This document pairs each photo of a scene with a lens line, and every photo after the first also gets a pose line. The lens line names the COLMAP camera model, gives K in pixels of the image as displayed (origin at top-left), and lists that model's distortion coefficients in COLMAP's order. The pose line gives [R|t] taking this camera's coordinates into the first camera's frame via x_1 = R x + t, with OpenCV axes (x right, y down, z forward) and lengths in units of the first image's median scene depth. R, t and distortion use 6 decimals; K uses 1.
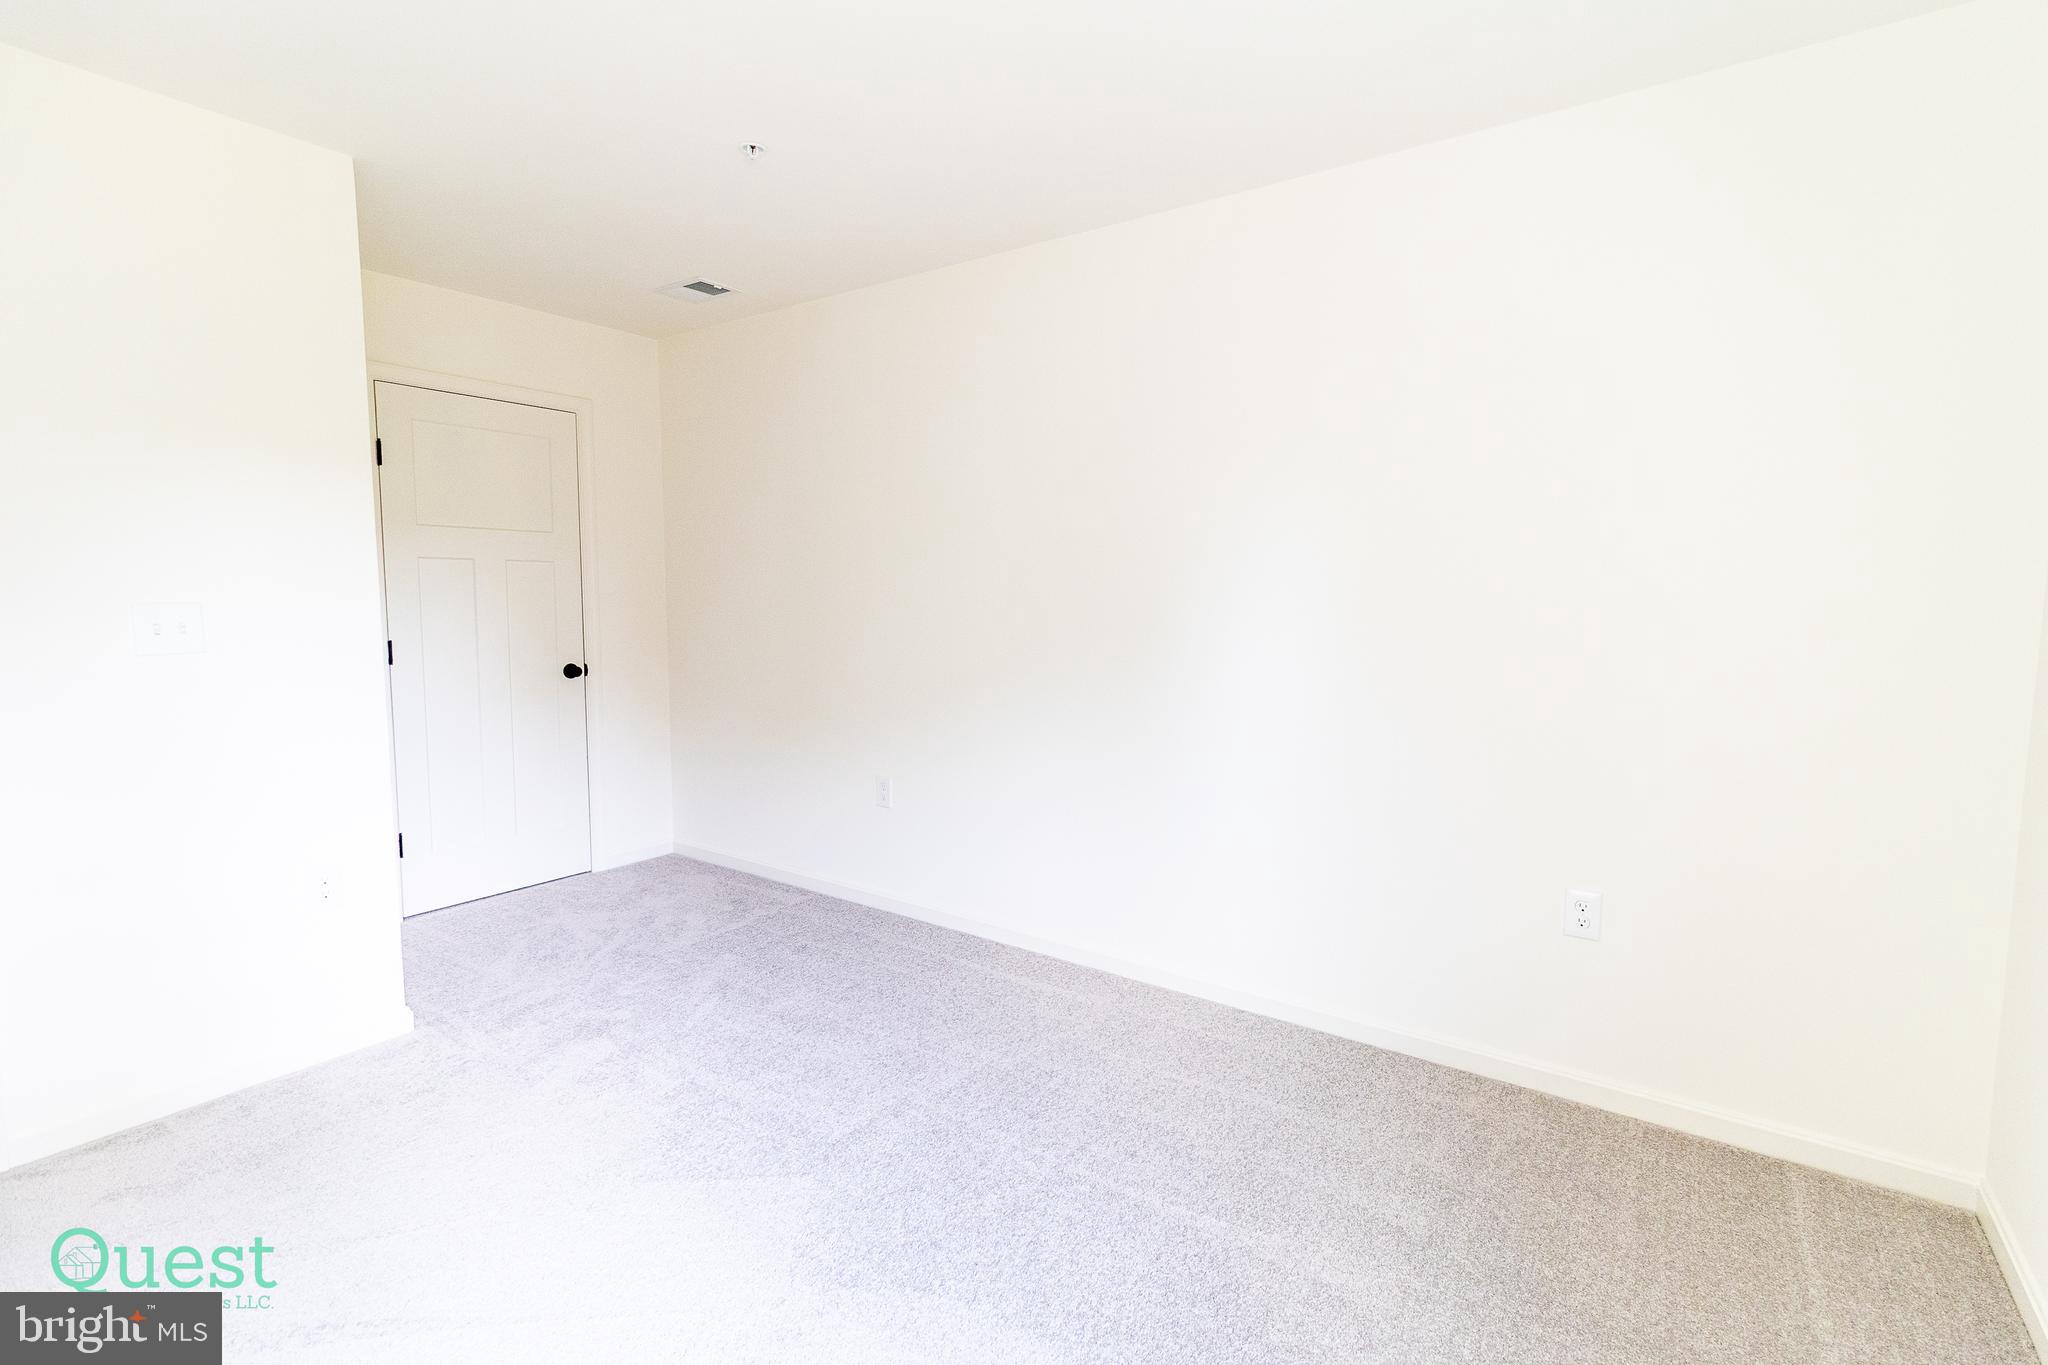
lens RADIAL K [[943.5, 0, 1047.2], [0, 943.5, 673.5], [0, 0, 1]] dist [0.001697, 0.000096]
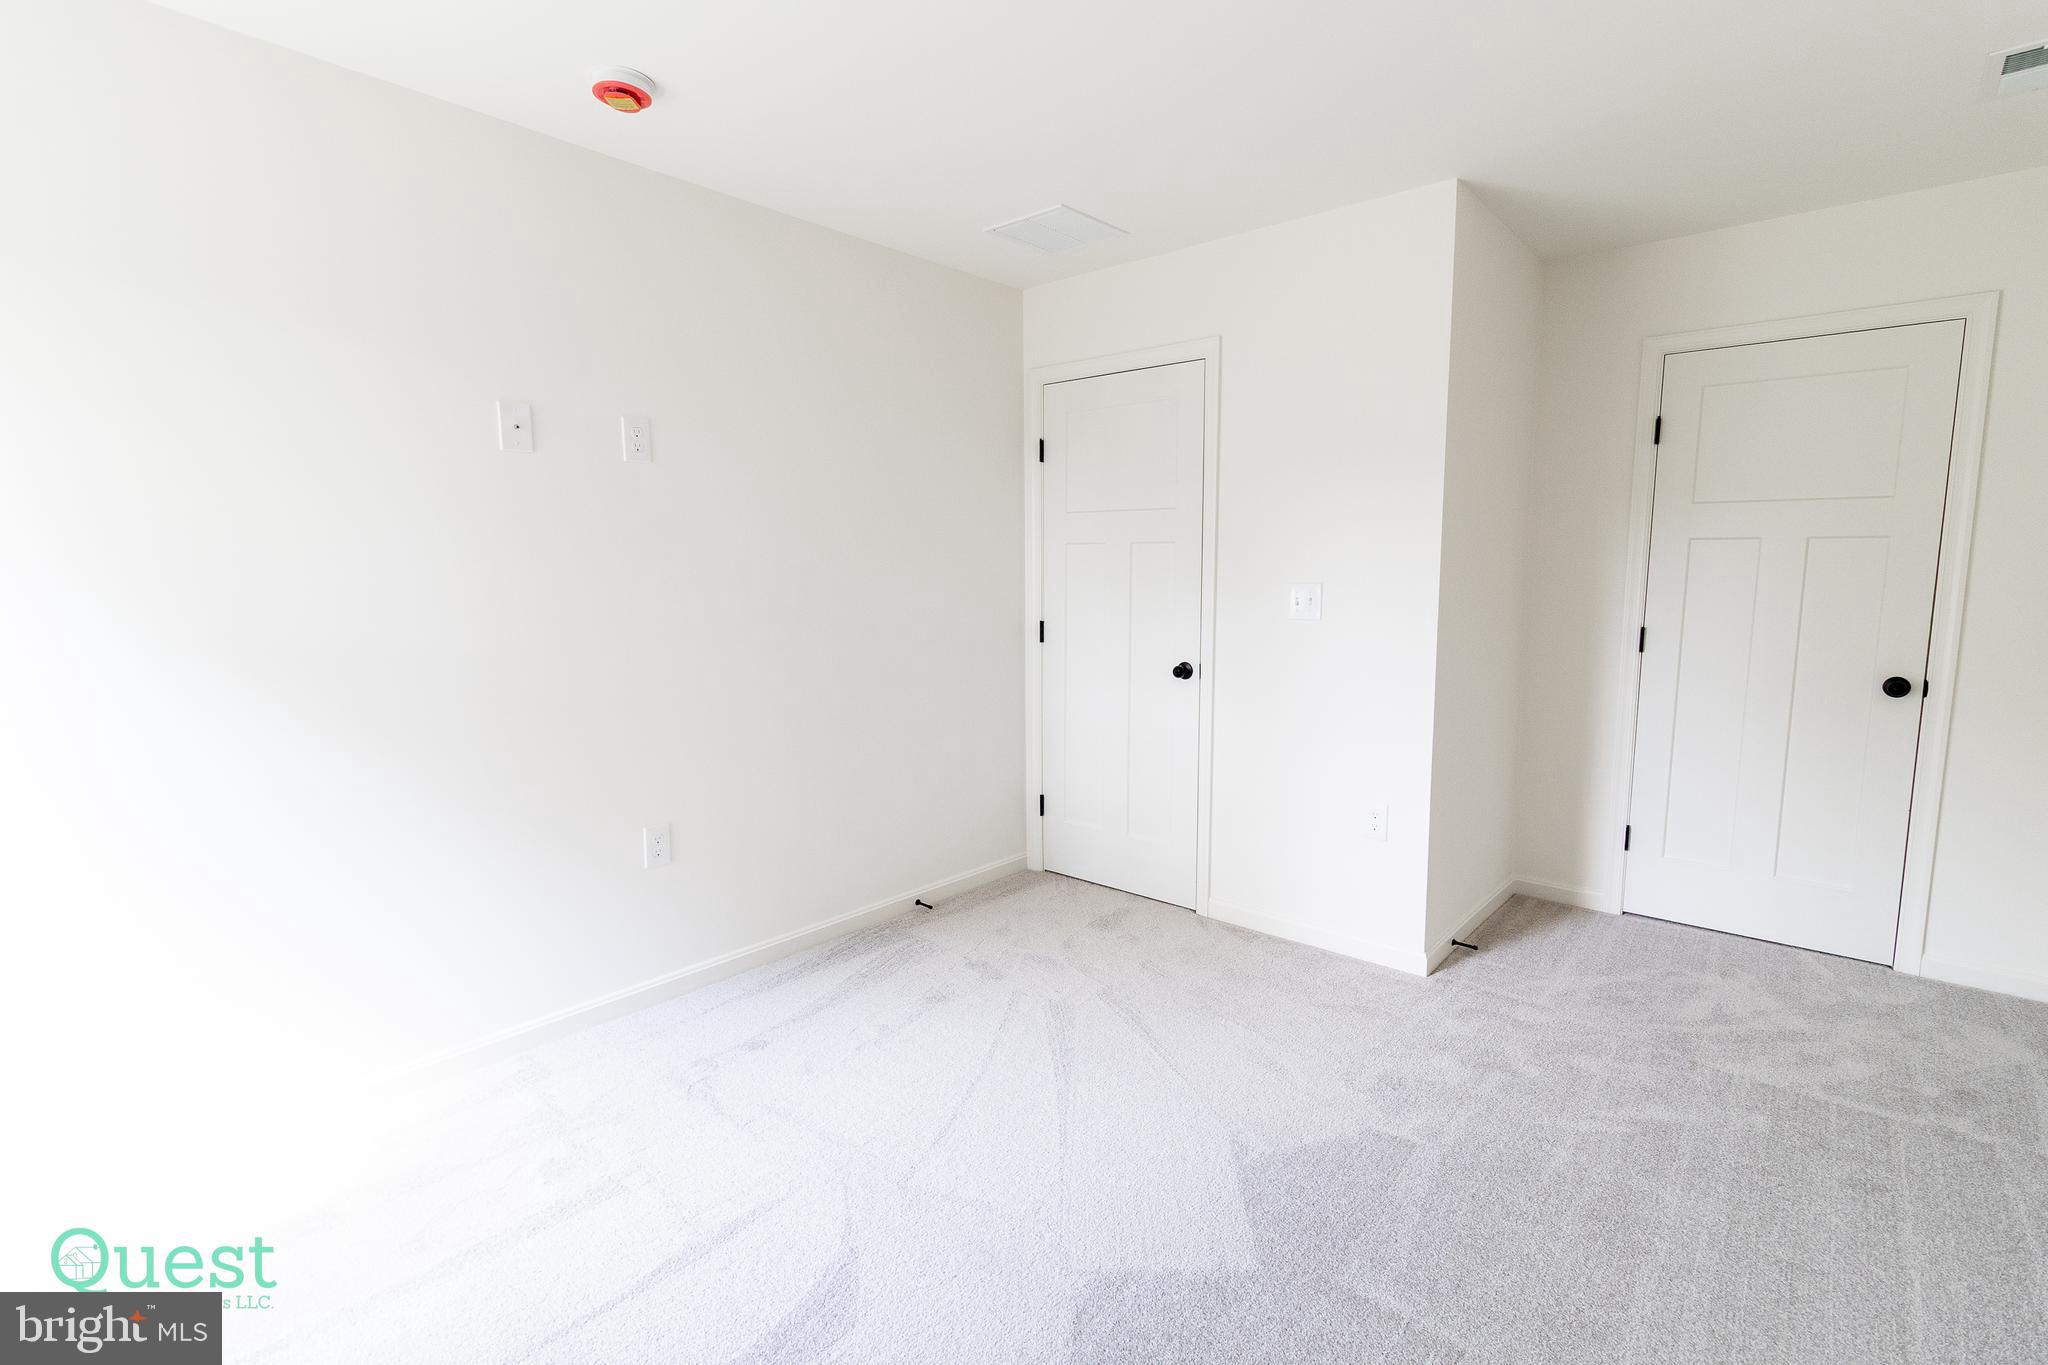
lens RADIAL K [[943.5, 0, 1047.2], [0, 943.5, 673.5], [0, 0, 1]] dist [0.001697, 0.000096]
pose [[-0.094756, 0.107752, -0.989652, 0.304250], [-0.094496, 0.988663, 0.116692, -0.040261], [0.991006, 0.104575, -0.083499, 0.461605]]
